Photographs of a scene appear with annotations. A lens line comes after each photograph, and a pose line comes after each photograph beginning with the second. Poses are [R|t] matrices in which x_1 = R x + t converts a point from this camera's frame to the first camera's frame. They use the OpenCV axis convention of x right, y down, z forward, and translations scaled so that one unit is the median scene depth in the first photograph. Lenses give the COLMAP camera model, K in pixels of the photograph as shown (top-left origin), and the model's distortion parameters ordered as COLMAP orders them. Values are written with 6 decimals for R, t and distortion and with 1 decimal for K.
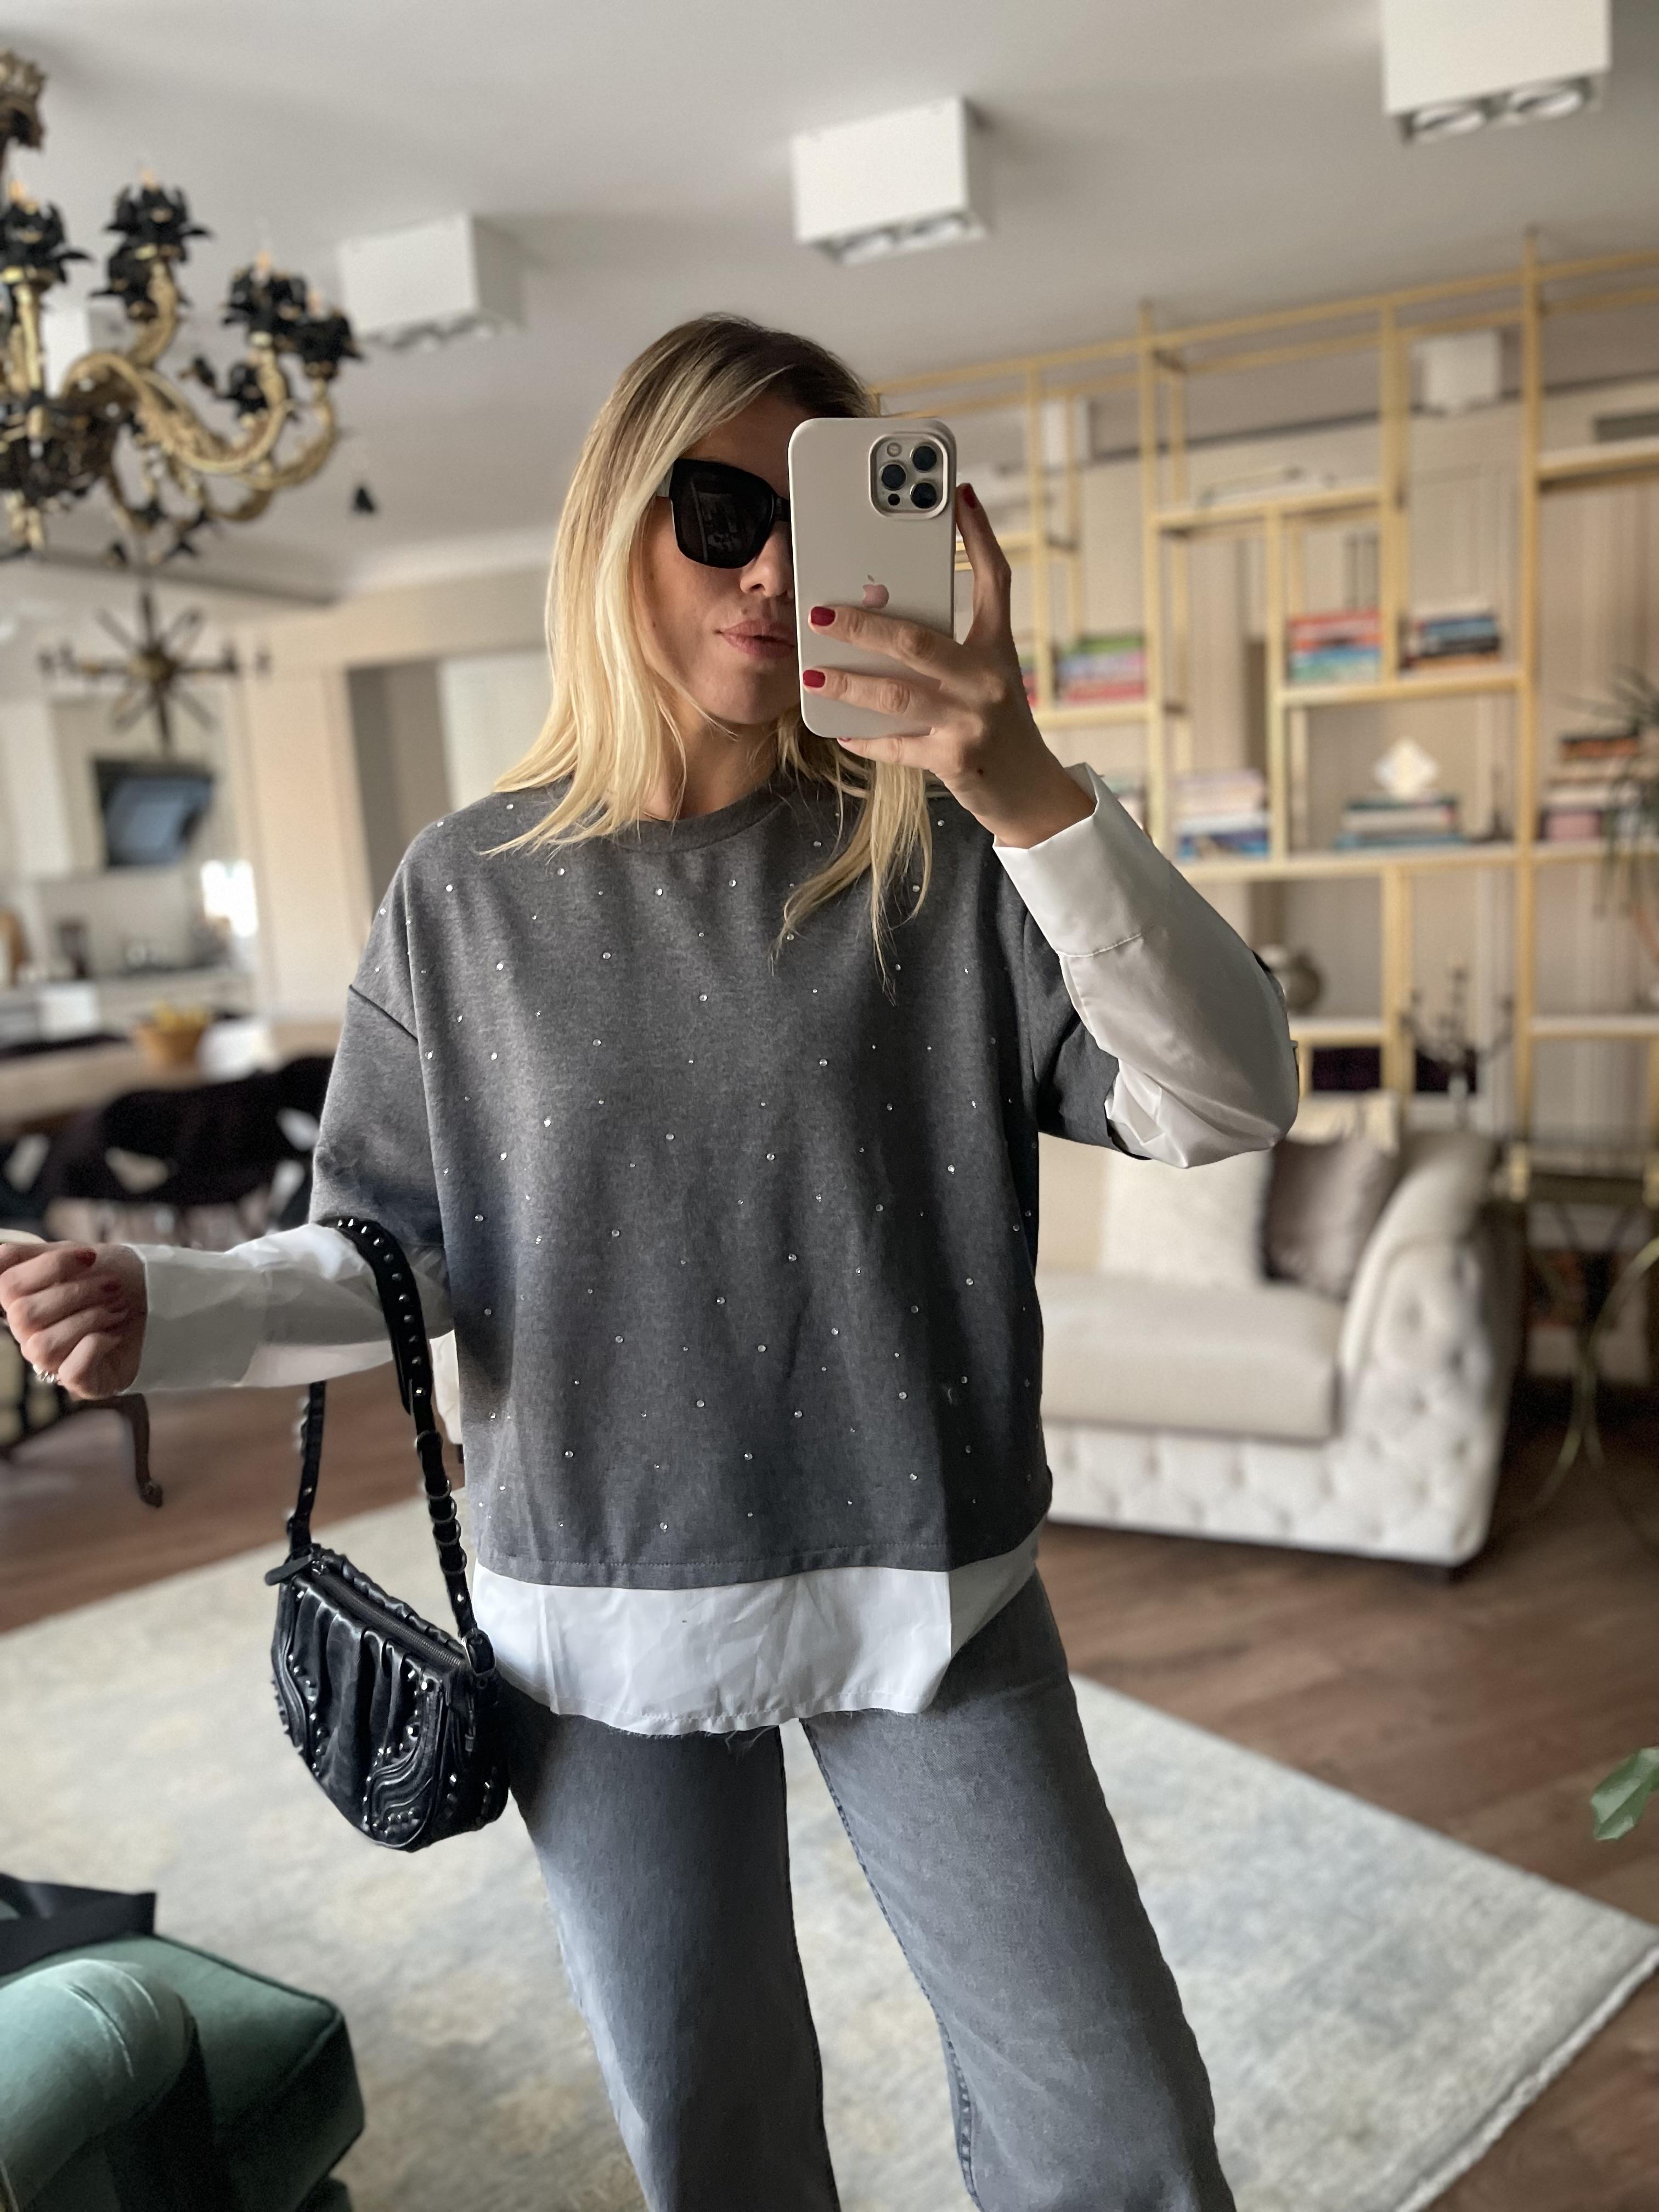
lens RADIAL K [[1601.9, 0, 825.6], [0, 1601.9, 1109.1], [0, 0, 1]] dist [0.027989, -0.056999]
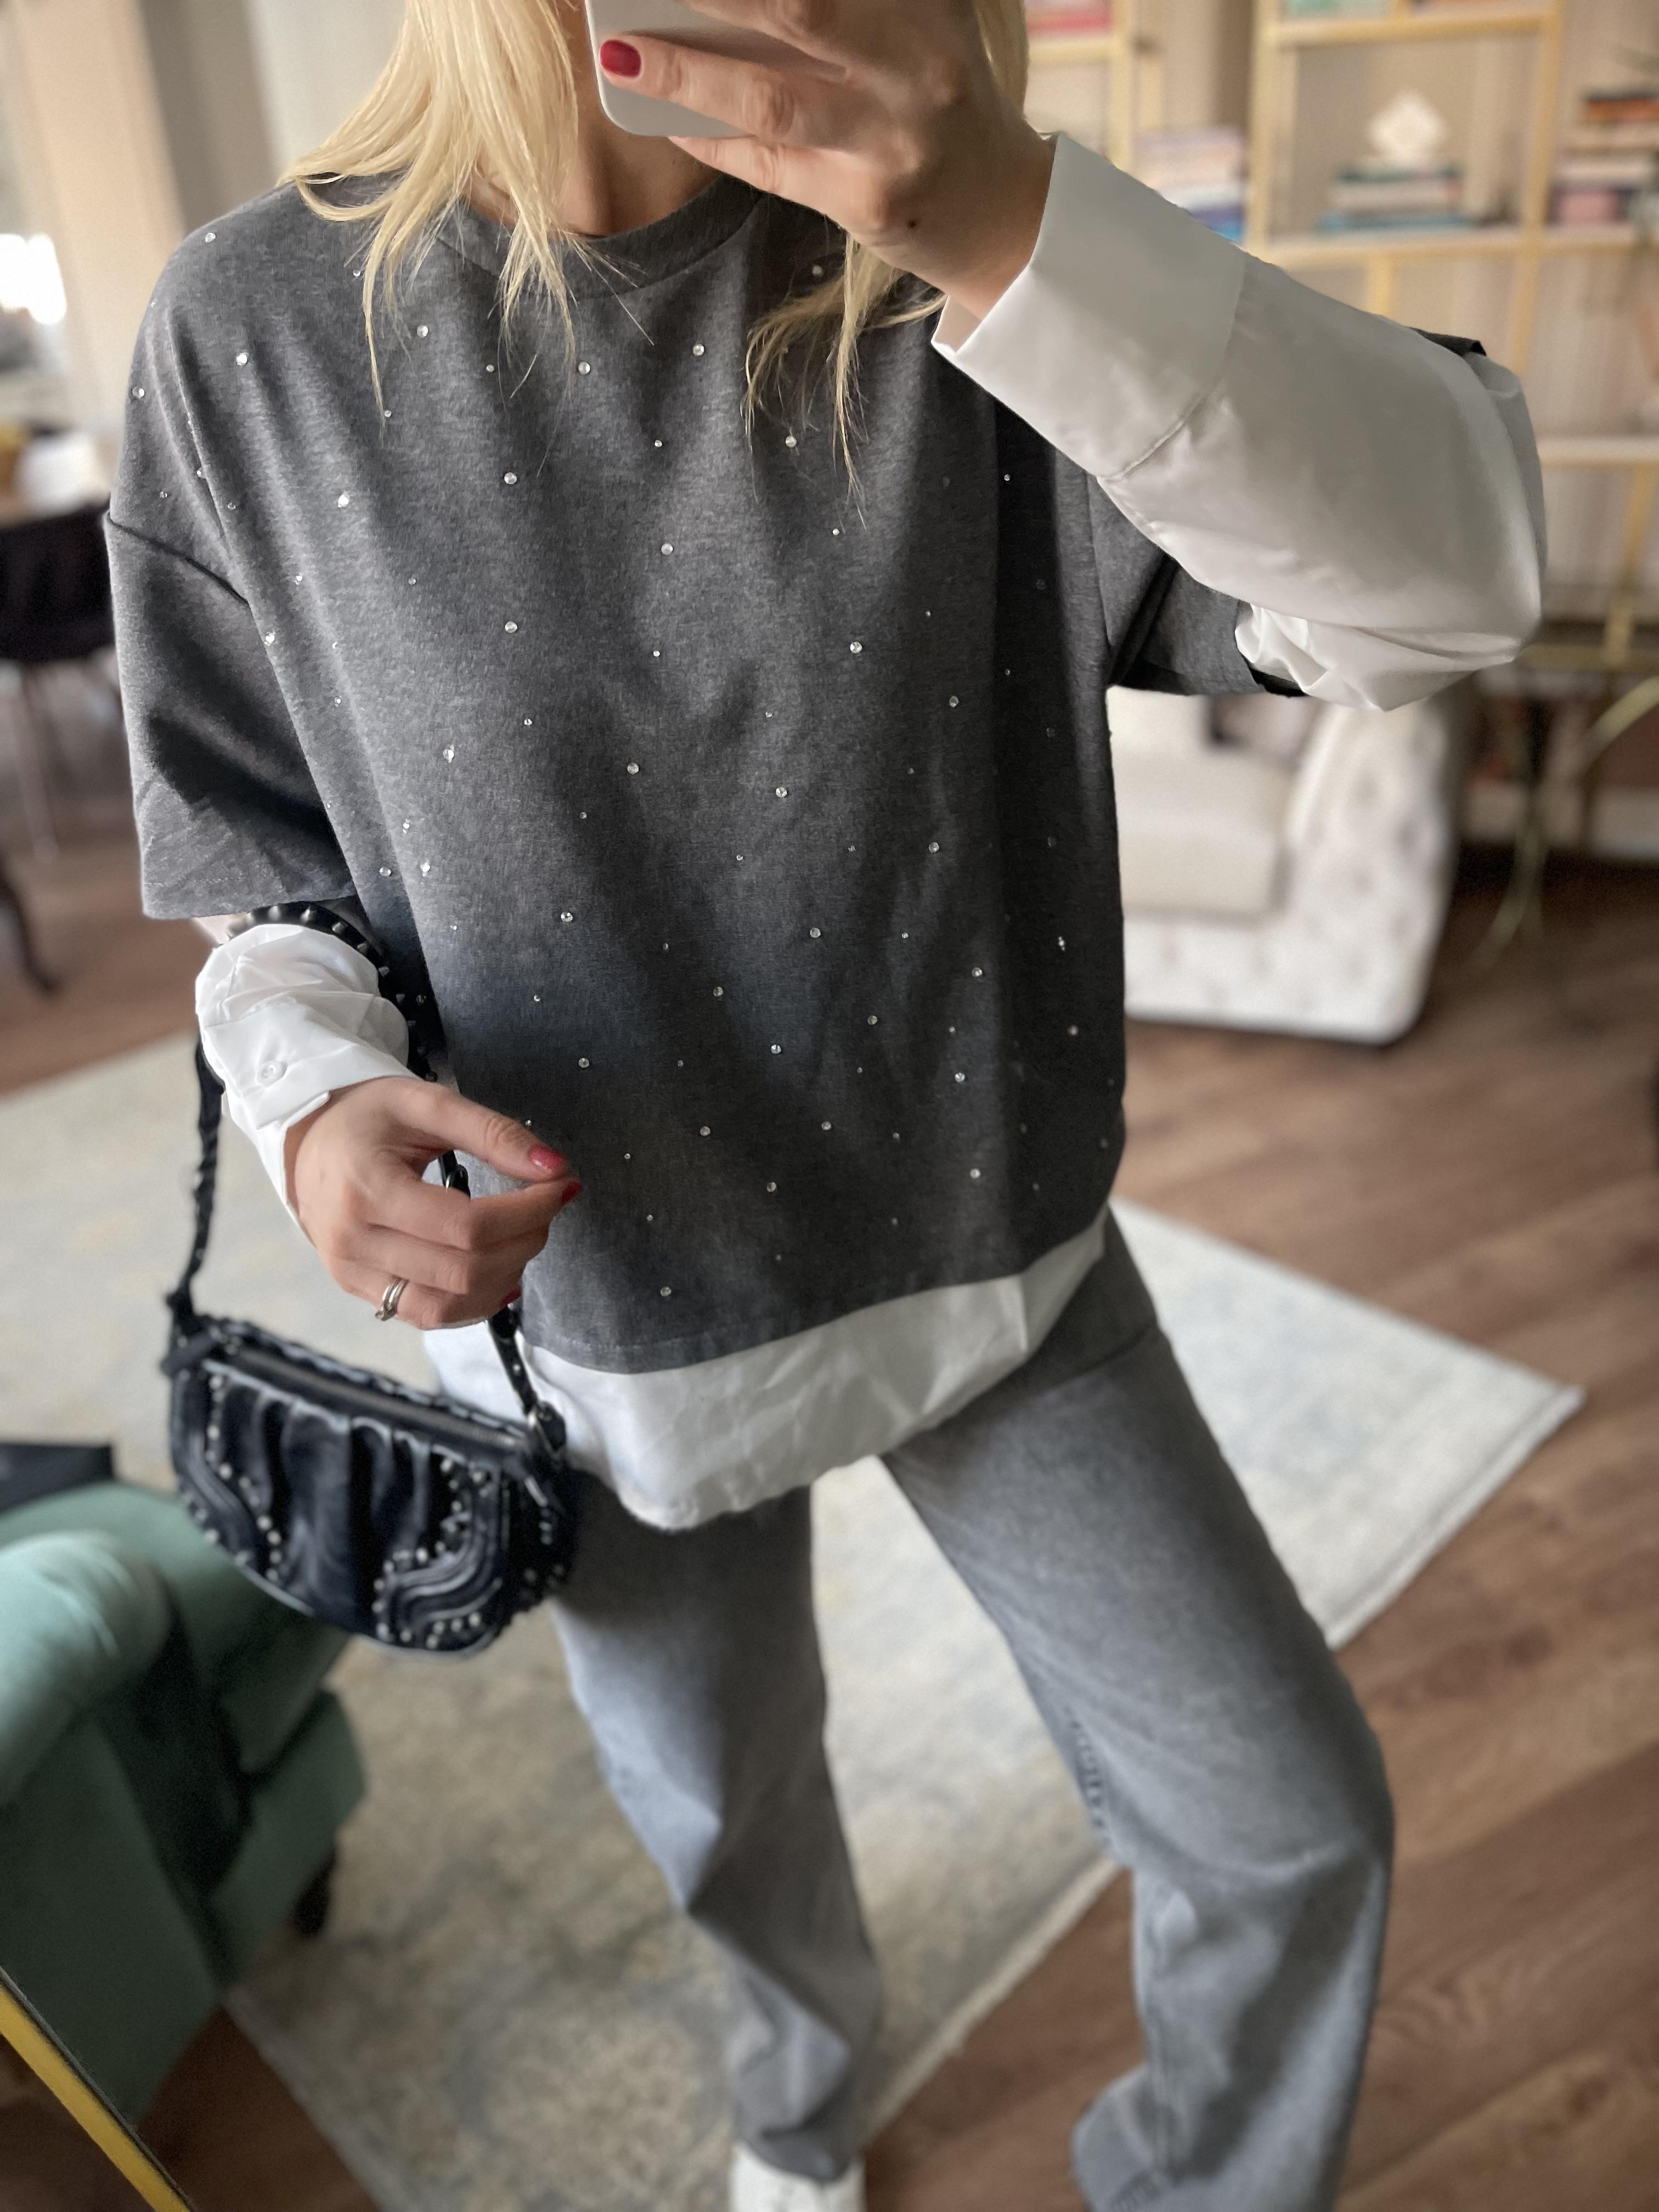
lens RADIAL K [[1601.9, 0, 817.7], [0, 1601.9, 1092.8], [0, 0, 1]] dist [0.027989, -0.056999]
pose [[0.997926, -0.032511, 0.055553, -0.017441], [0.012165, 0.942772, 0.333217, -0.022968], [-0.063207, -0.331850, 0.941212, 0.071387]]
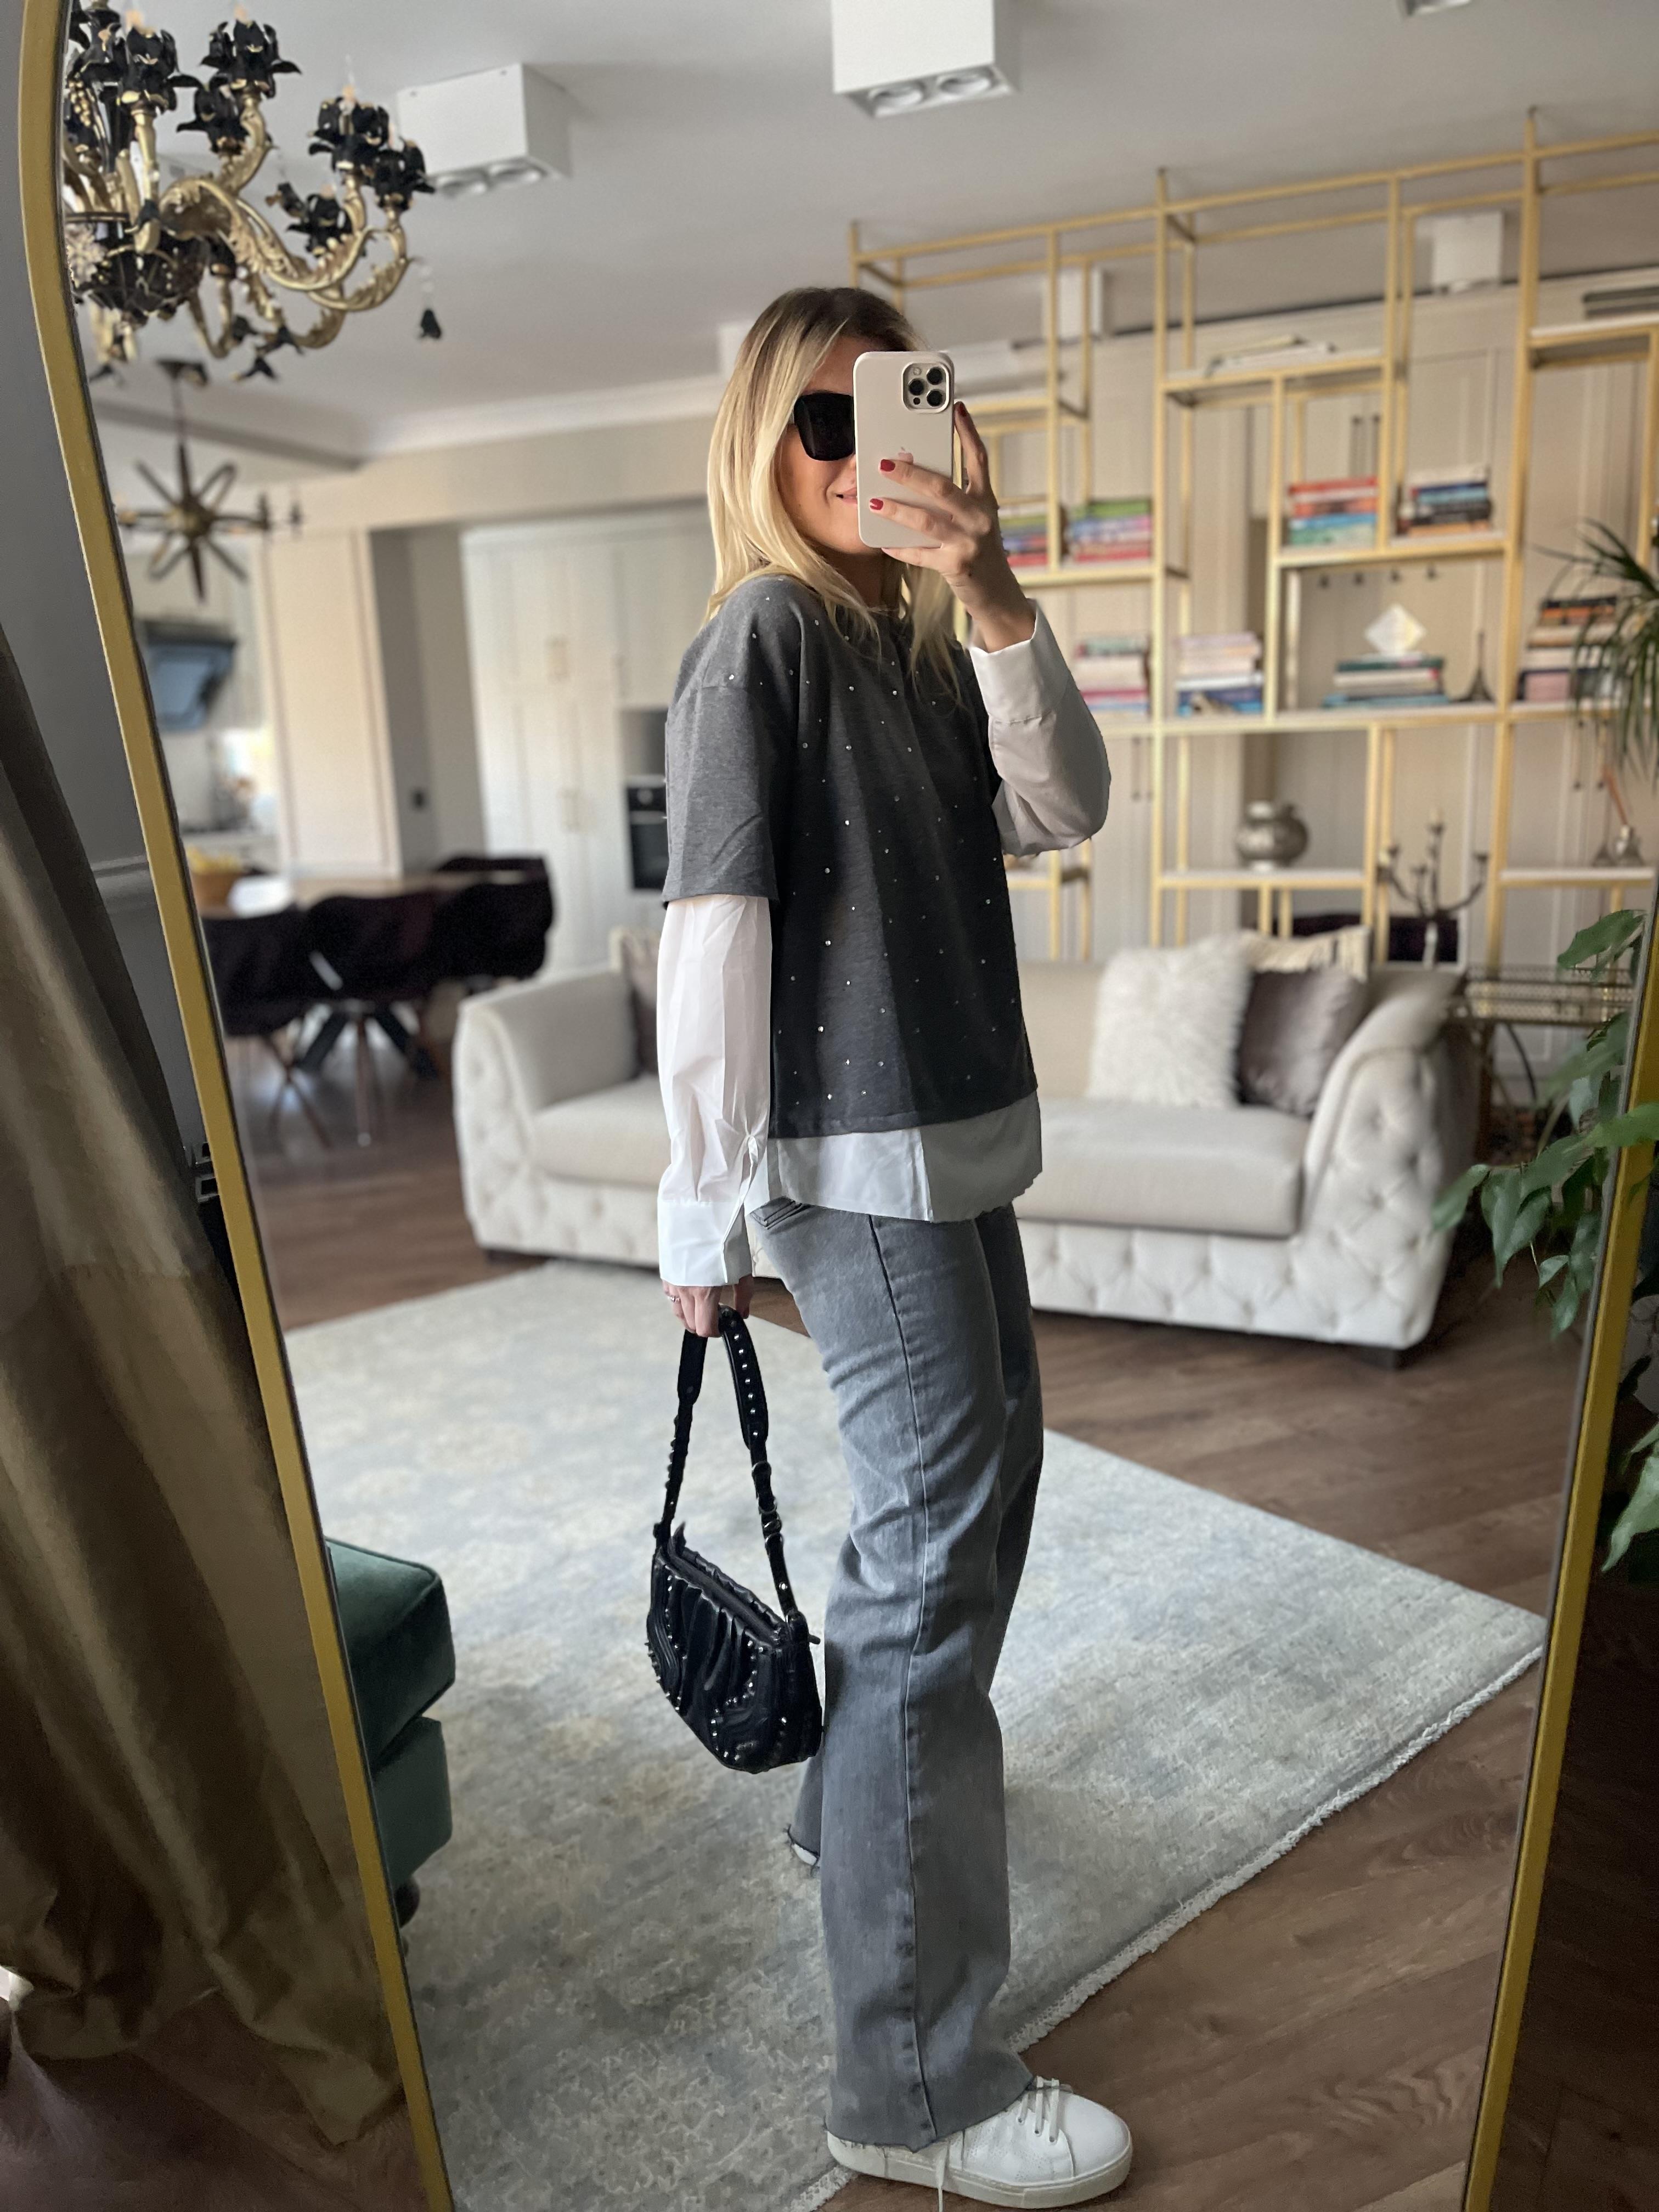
lens RADIAL K [[1601.9, 0, 816.9], [0, 1601.9, 1117.2], [0, 0, 1]] dist [0.027989, -0.056999]
pose [[0.999727, 0.023377, 0.000611, -0.013627], [-0.023374, 0.998112, 0.056804, 0.074538], [0.000718, -0.056803, 0.998385, -0.095632]]
